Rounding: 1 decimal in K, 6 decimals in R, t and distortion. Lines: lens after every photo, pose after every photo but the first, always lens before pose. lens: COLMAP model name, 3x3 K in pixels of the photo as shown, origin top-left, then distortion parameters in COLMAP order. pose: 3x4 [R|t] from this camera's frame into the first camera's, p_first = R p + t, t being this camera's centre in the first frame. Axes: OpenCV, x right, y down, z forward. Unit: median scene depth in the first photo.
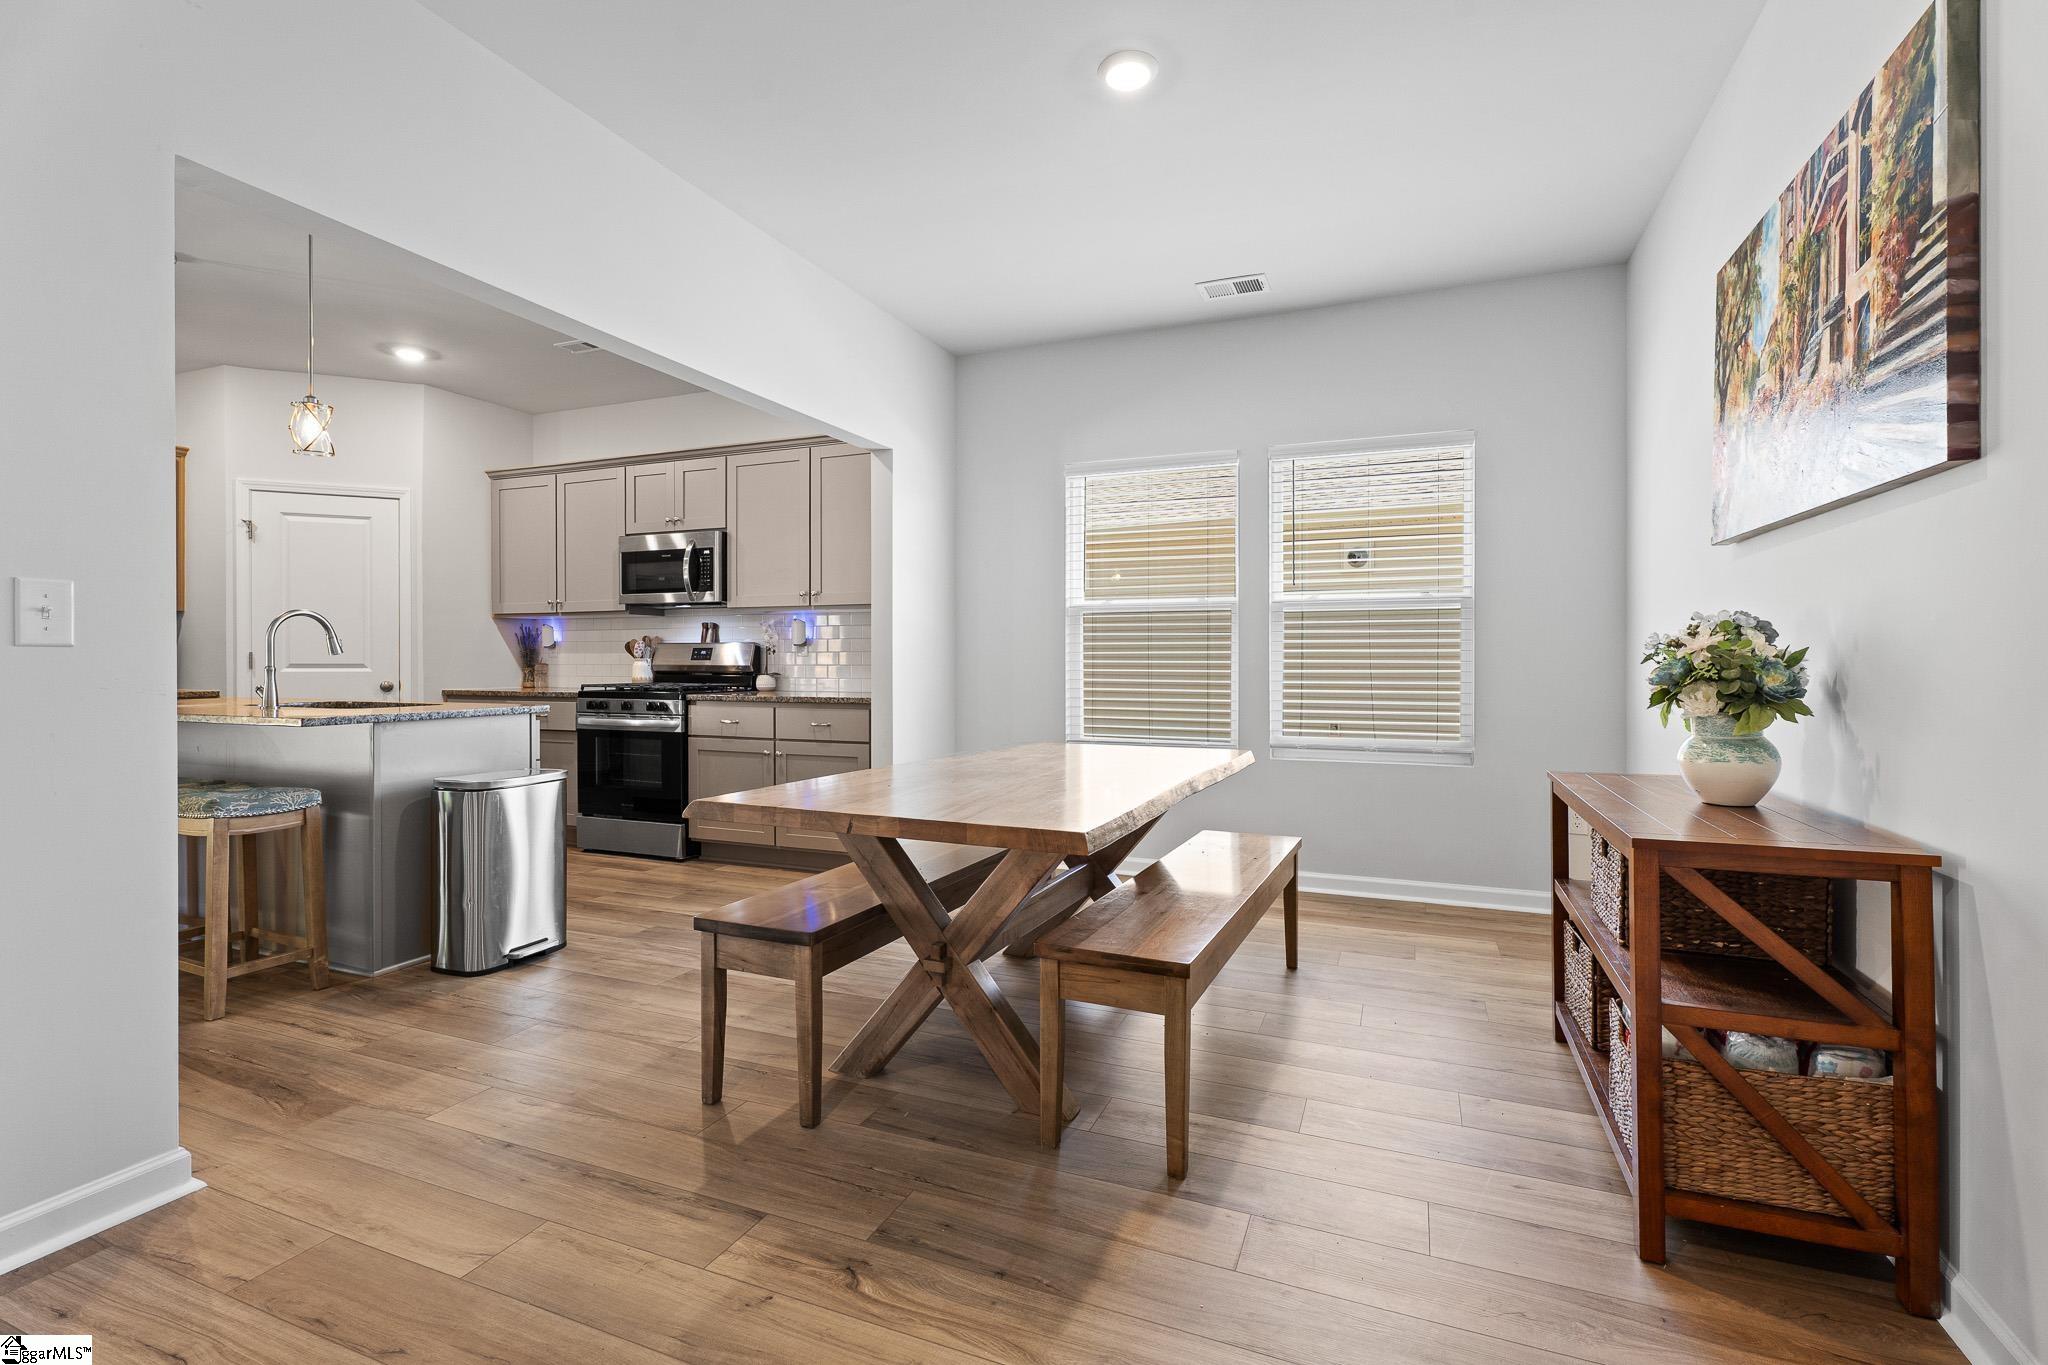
lens RADIAL K [[927.8, 0, 1026.6], [0, 927.8, 660.7], [0, 0, 1]] dist [0.001678, 0.000303]
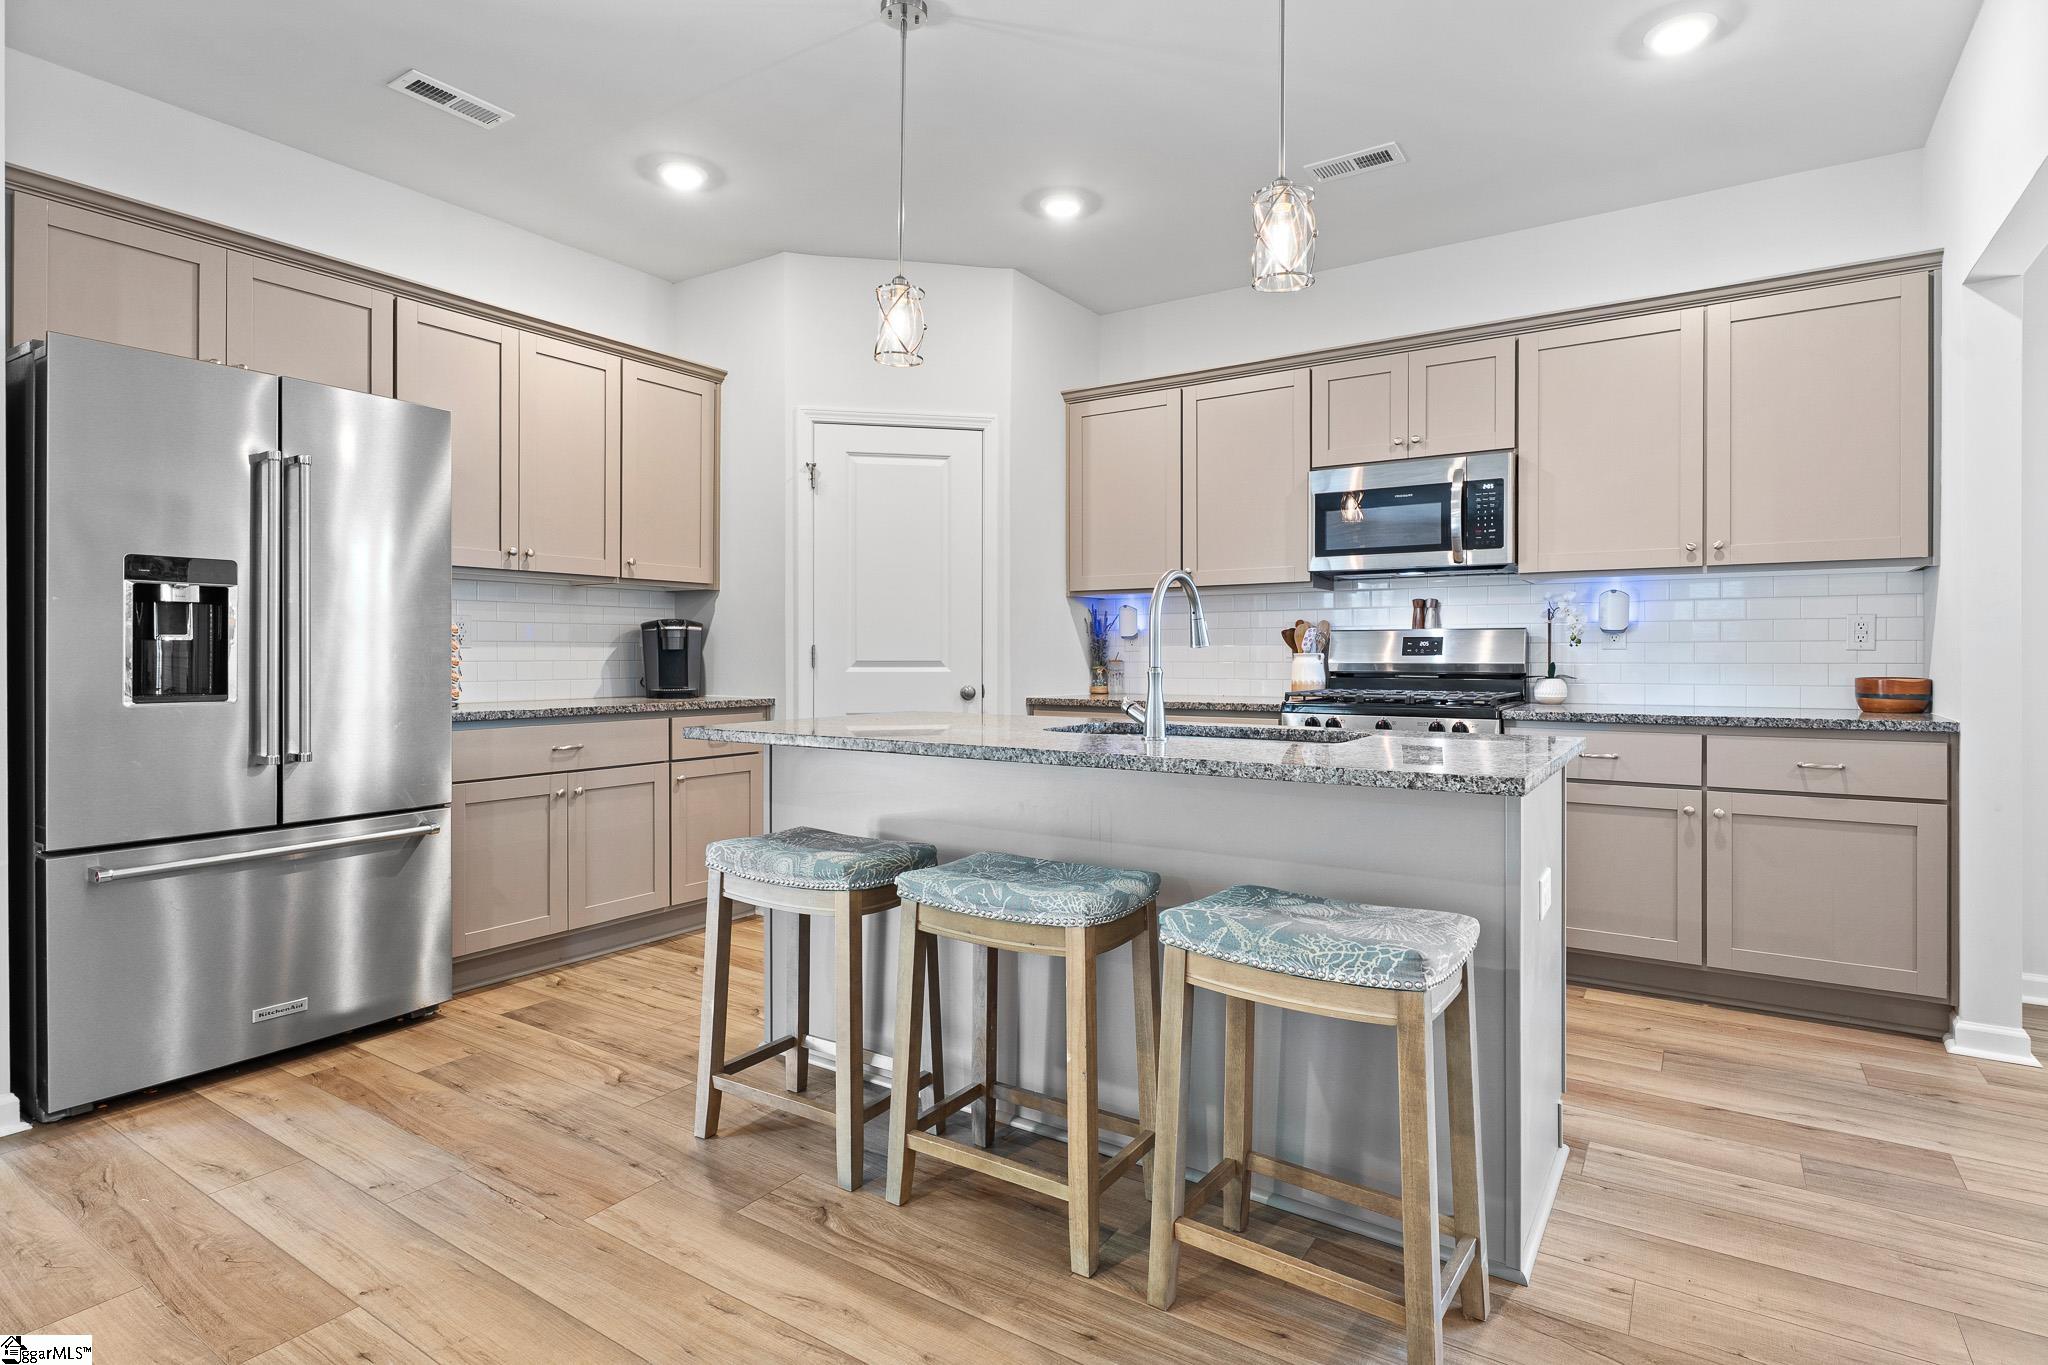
lens RADIAL K [[1041.2, 0, 1025.5], [0, 1041.2, 659.7], [0, 0, 1]] dist [0.002001, 0.000617]
pose [[0.980143, -0.000086, -0.198290, -0.486794], [0.000400, 0.999999, 0.001543, 0.001172], [0.198290, -0.001592, 0.980142, 0.223681]]
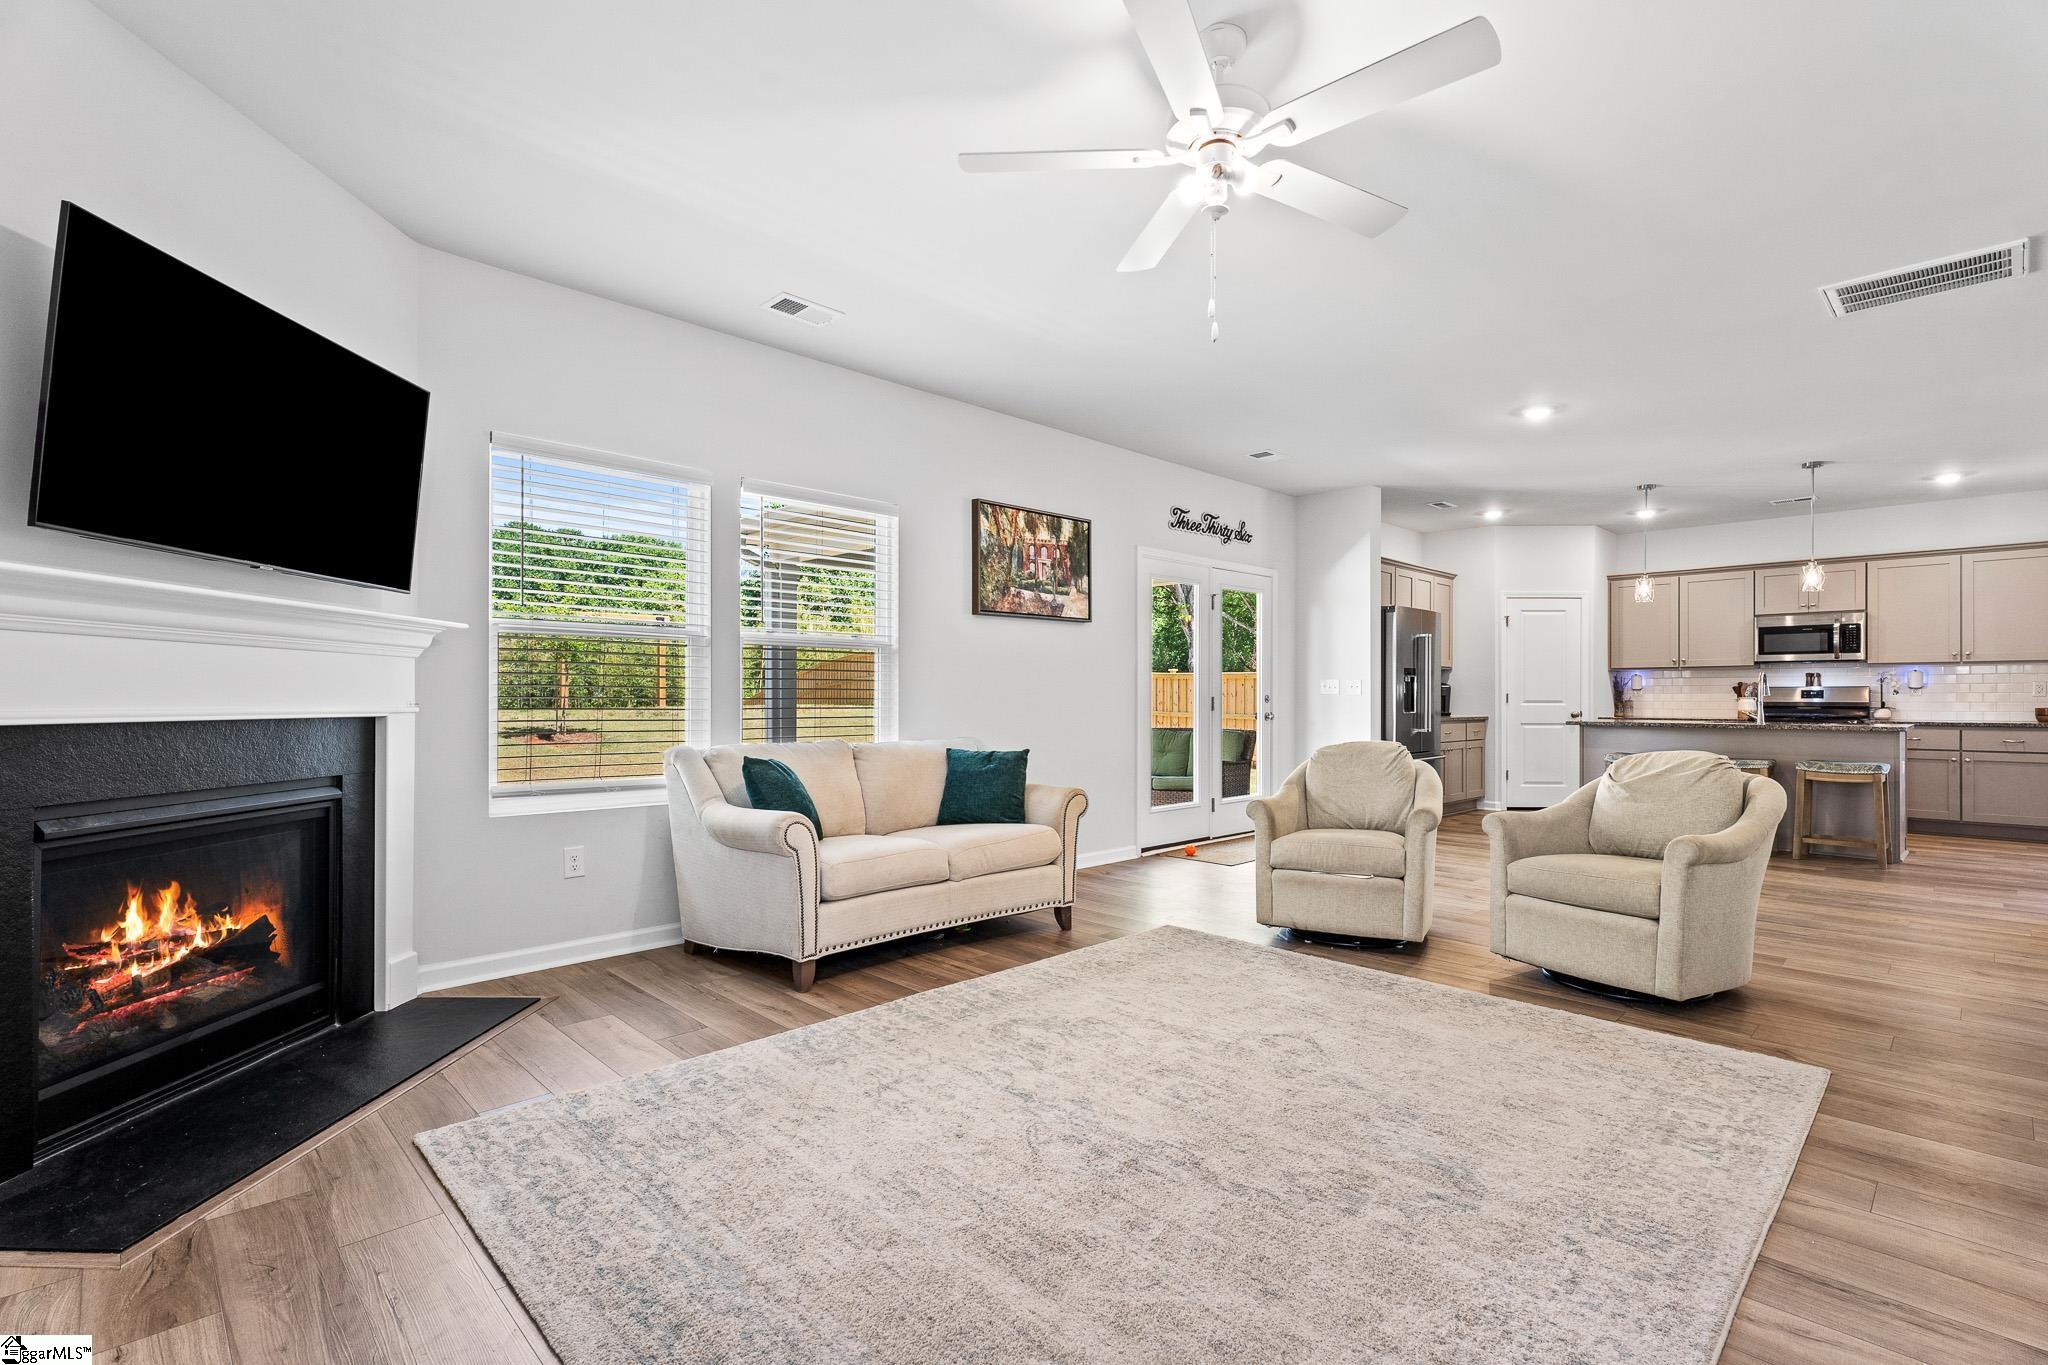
lens RADIAL K [[943.5, 0, 1025.7], [0, 943.5, 701.5], [0, 0, 1]] dist [0.008038, 0.000075]
pose [[0.917381, 0.001868, -0.398005, -0.908922], [-0.001320, 0.999998, 0.001651, 0.003364], [0.398008, -0.000990, 0.917382, -0.889729]]
